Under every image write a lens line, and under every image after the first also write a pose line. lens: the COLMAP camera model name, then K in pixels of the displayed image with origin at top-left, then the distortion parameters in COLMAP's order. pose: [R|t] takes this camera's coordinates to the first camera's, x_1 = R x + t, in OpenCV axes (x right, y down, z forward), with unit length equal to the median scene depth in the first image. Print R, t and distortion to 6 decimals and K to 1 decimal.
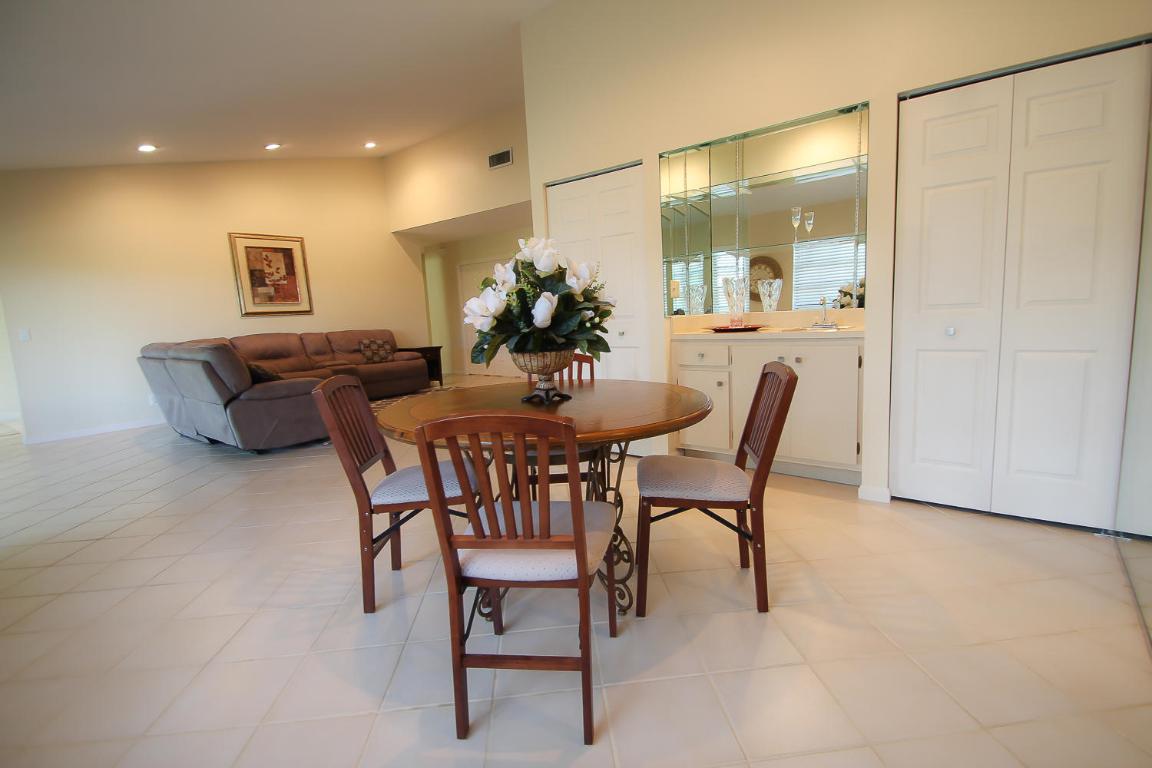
lens RADIAL K [[535.9, 0, 597.9], [0, 535.9, 388.7], [0, 0, 1]] dist [0.013274, -0.017849]
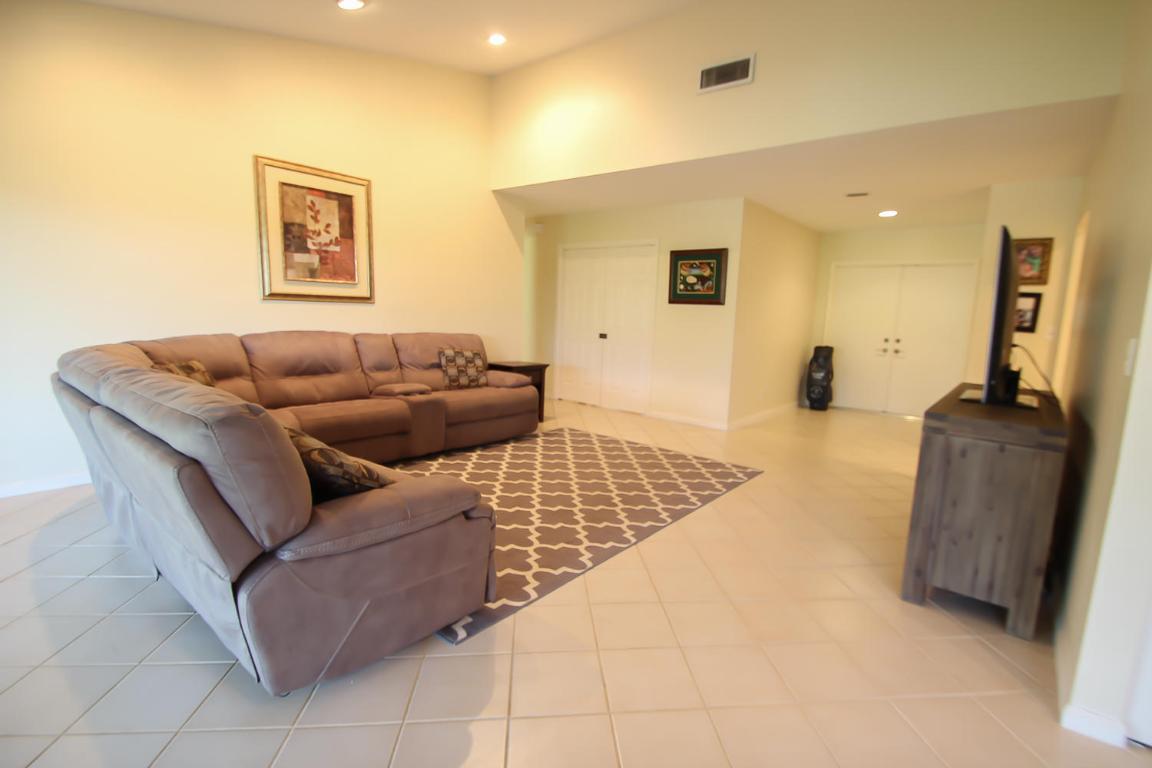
lens RADIAL K [[535.9, 0, 597.9], [0, 535.9, 388.7], [0, 0, 1]] dist [0.013274, -0.017849]
pose [[0.995959, 0.089003, 0.011970, -0.279305], [-0.089018, 0.996030, 0.000719, -0.065575], [-0.011858, -0.001781, 0.999928, 0.382065]]
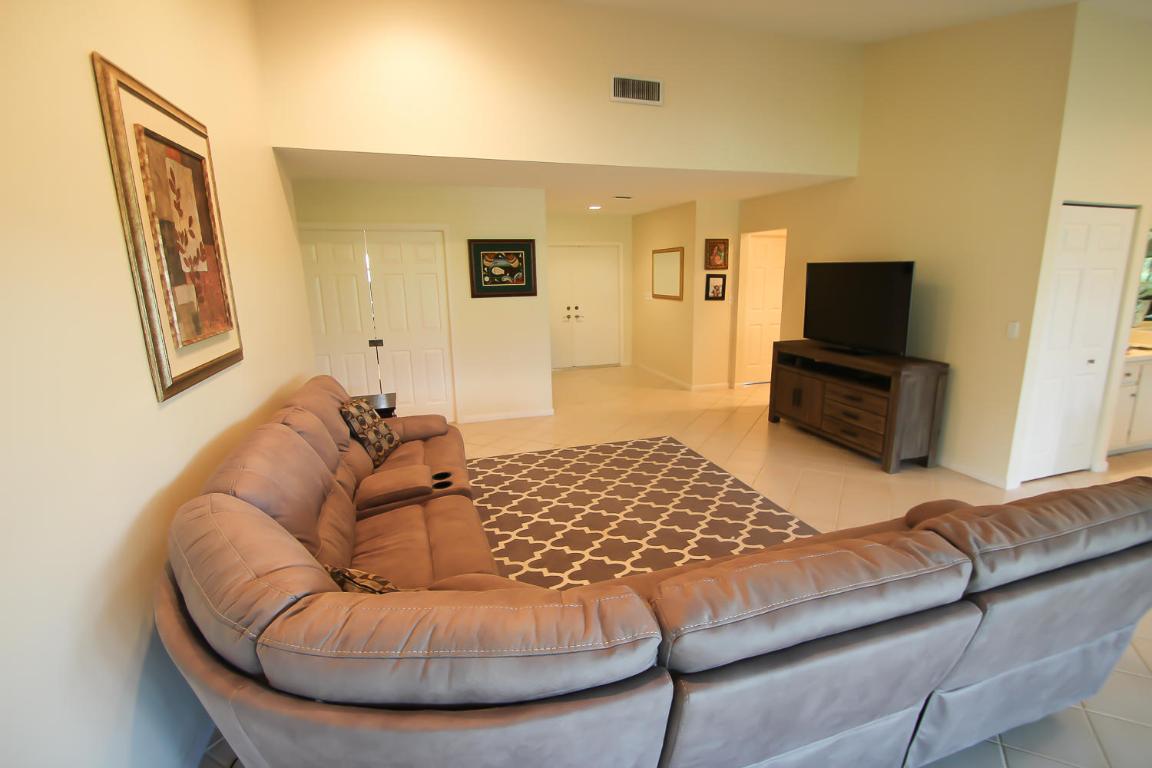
lens RADIAL K [[535.9, 0, 597.9], [0, 535.9, 388.7], [0, 0, 1]] dist [0.013274, -0.017849]
pose [[0.556446, -0.139787, 0.819041, -0.728520], [0.103465, 0.989731, 0.098626, -0.136809], [-0.824417, 0.029862, 0.565195, 0.646168]]
